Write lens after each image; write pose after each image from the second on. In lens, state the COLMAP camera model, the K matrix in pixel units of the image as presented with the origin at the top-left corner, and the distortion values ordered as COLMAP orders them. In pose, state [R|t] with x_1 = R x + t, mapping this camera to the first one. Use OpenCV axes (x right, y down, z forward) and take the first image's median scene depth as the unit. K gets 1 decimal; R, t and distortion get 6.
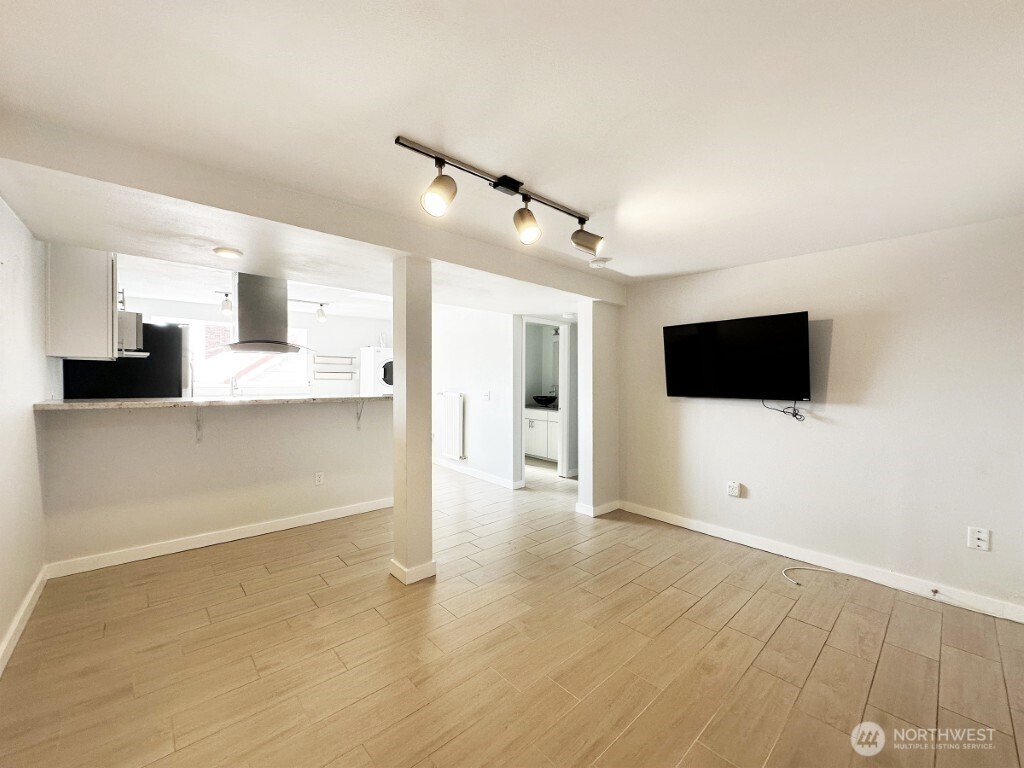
lens RADIAL K [[407.7, 0, 508.9], [0, 407.7, 379.6], [0, 0, 1]] dist [-0.001292, -0.000239]
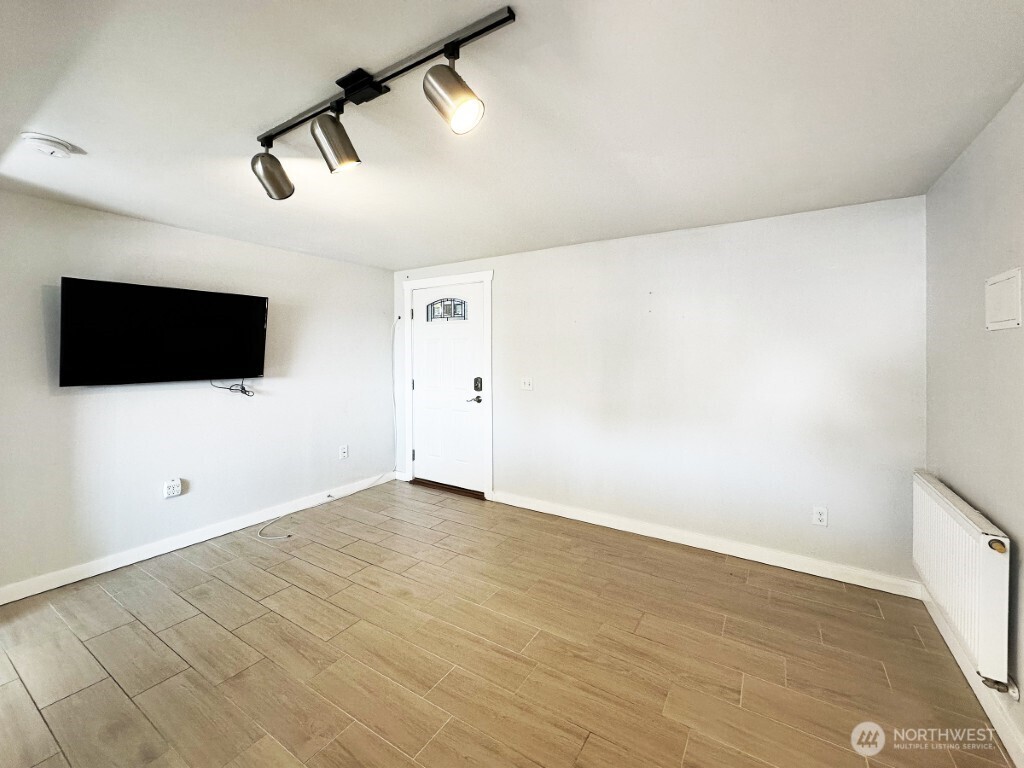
lens RADIAL K [[415.1, 0, 482.4], [0, 415.1, 349.6], [0, 0, 1]] dist [-0.003386, -0.000620]
pose [[-0.217896, 0.001823, 0.975970, -0.489359], [0.001899, 0.999997, -0.001444, -0.020157], [-0.975970, 0.001539, -0.217899, 0.638821]]
